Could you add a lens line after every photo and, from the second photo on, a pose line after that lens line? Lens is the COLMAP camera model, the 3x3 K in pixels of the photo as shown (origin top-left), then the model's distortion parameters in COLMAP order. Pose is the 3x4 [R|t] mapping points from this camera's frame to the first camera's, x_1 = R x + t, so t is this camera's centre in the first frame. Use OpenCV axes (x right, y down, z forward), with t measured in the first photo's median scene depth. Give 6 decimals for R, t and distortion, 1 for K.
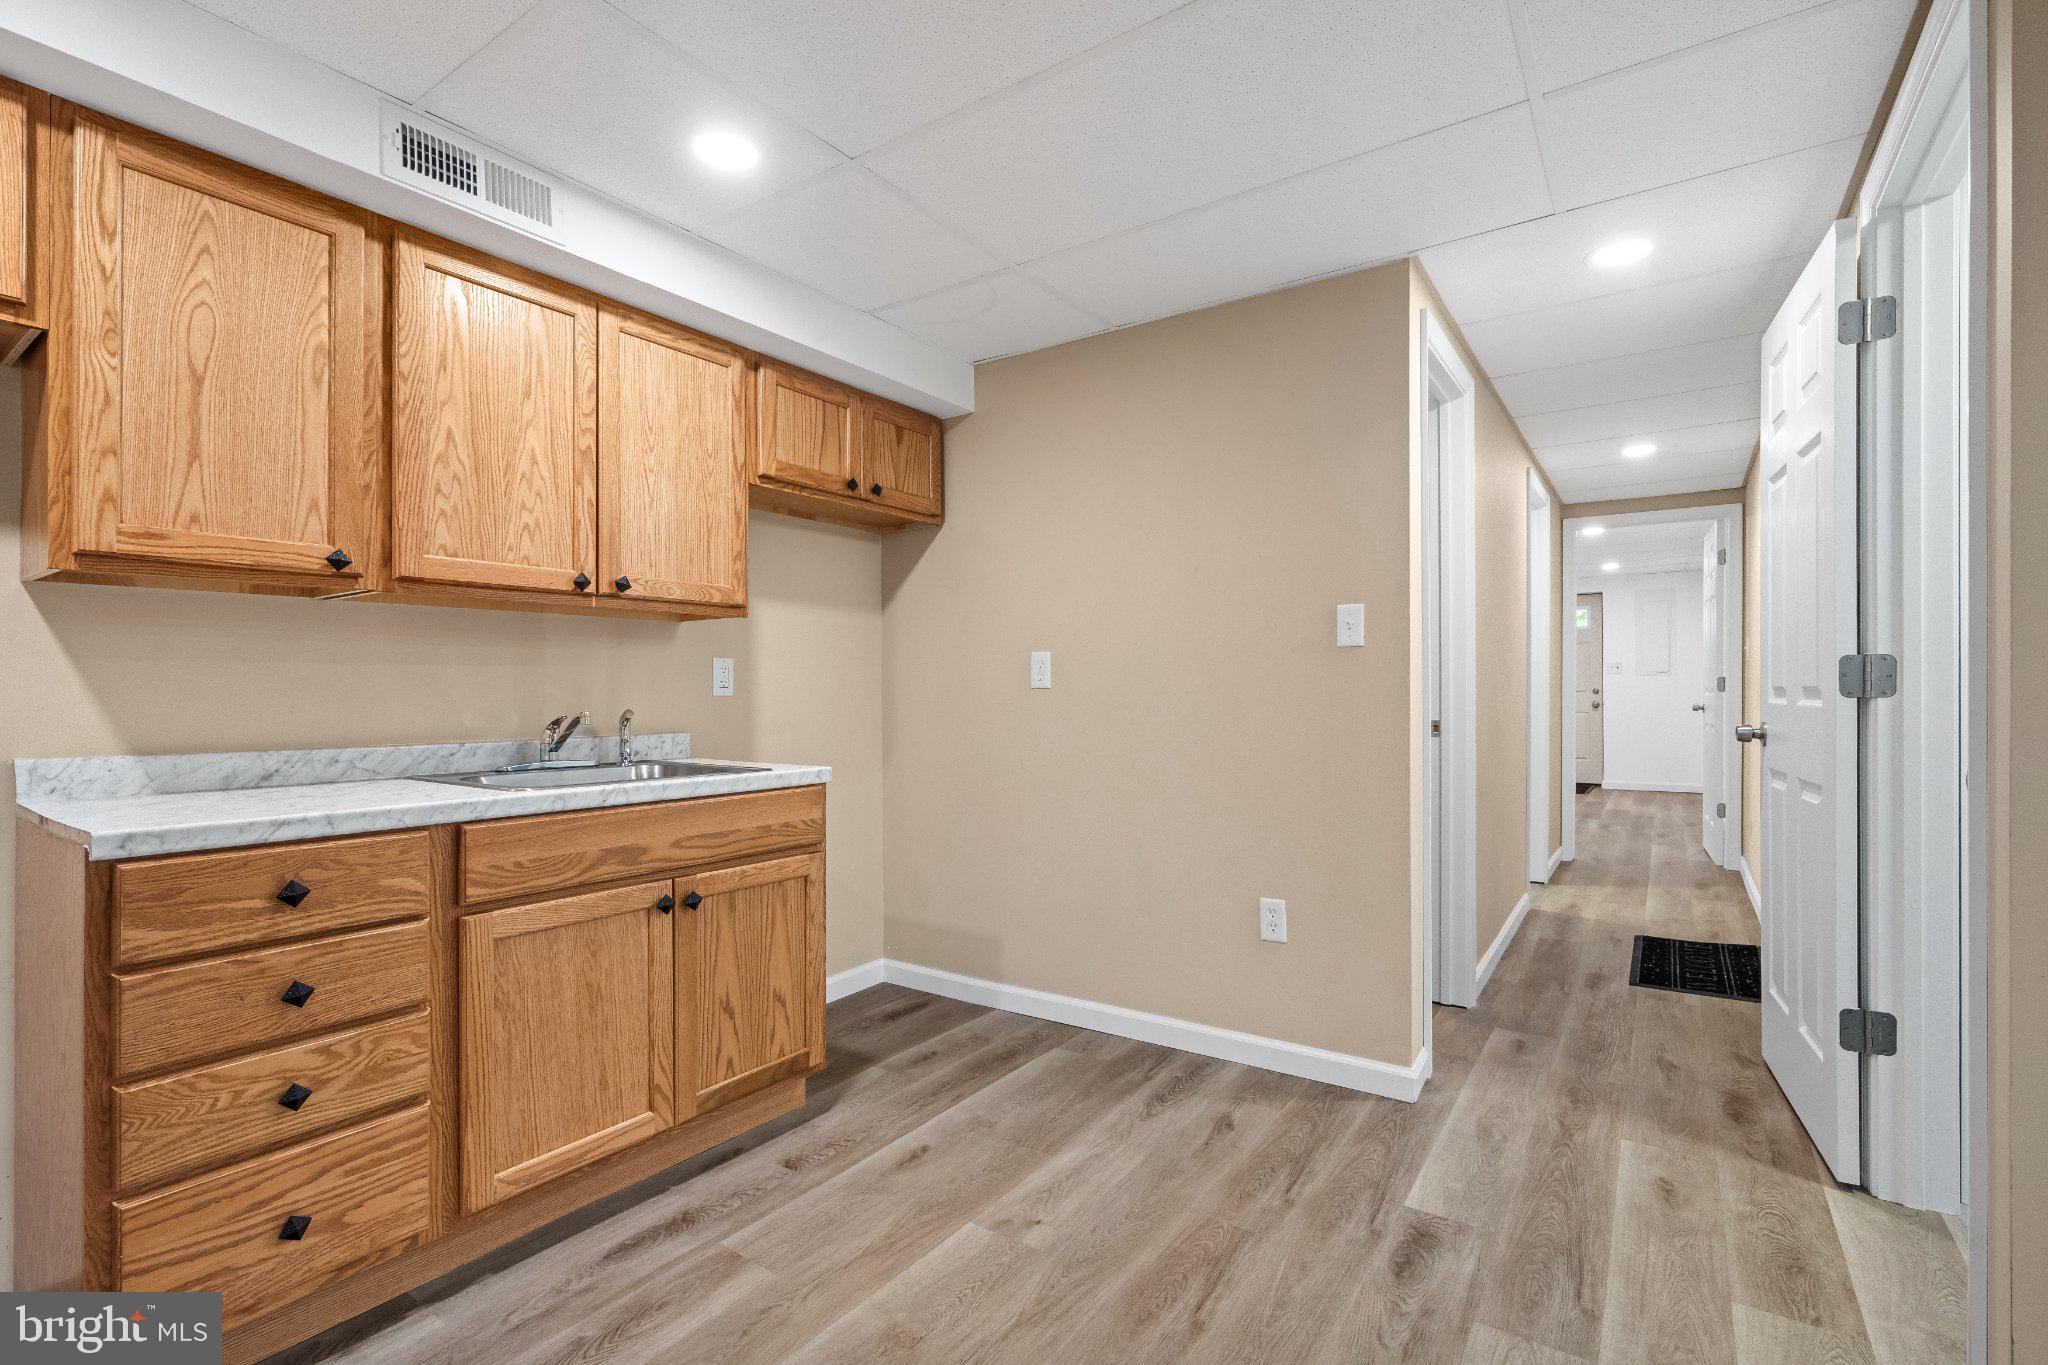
lens RADIAL K [[924.7, 0, 1029.0], [0, 924.7, 686.2], [0, 0, 1]] dist [-0.004544, 0.000055]
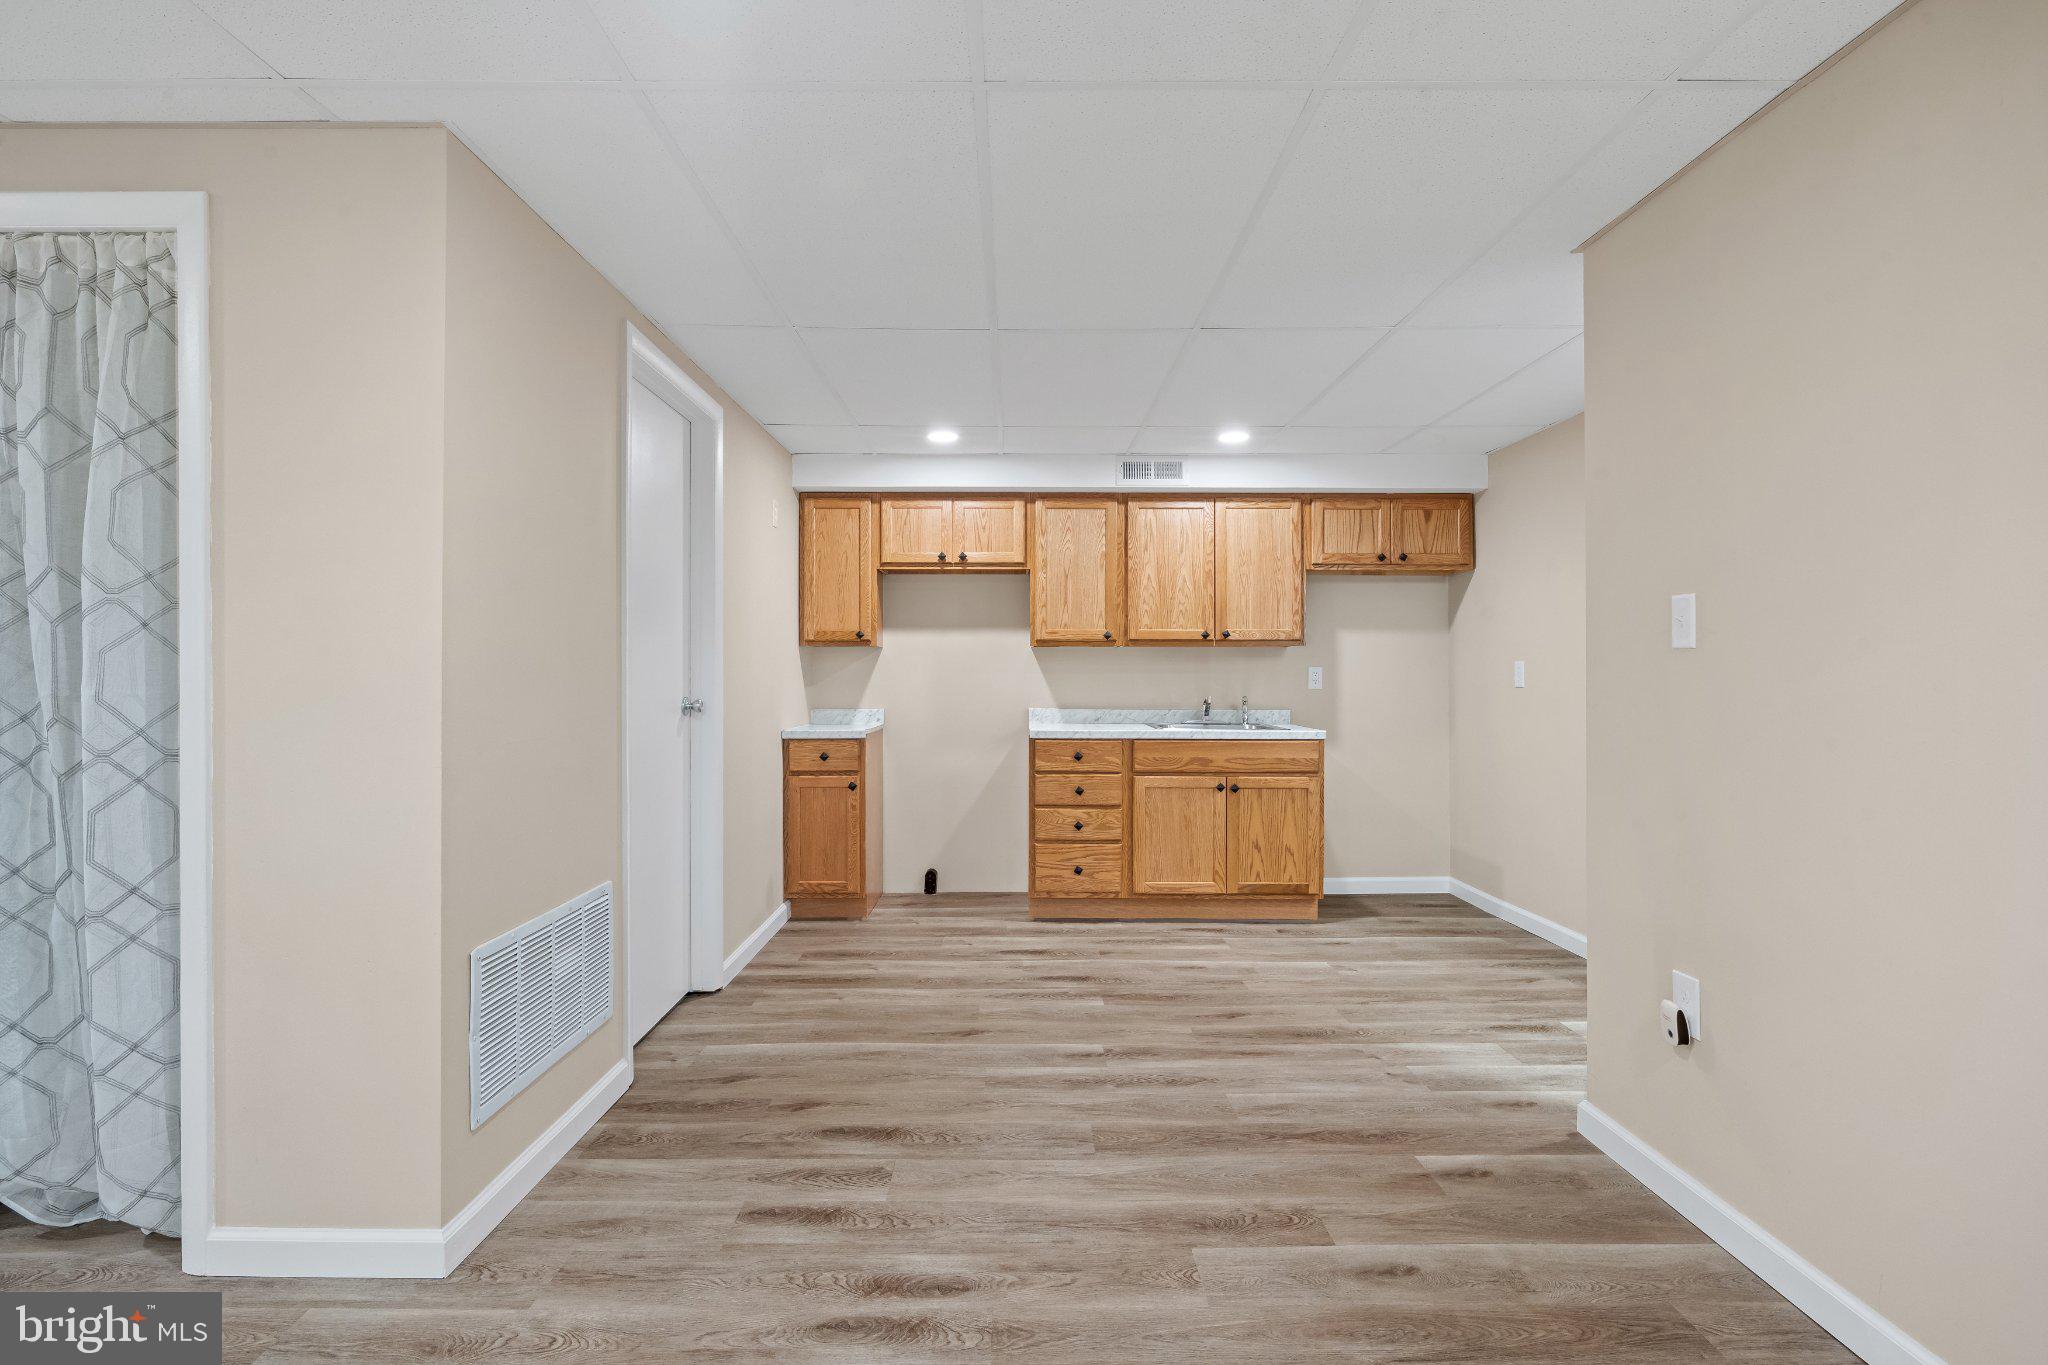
lens RADIAL K [[972.6, 0, 1024.1], [0, 972.6, 672.3], [0, 0, 1]] dist [-0.001411, -0.000039]
pose [[0.582674, 0.003766, -0.812697, 1.189045], [0.000042, 0.999989, 0.004664, -0.042124], [0.812706, -0.002752, 0.582667, -0.693569]]
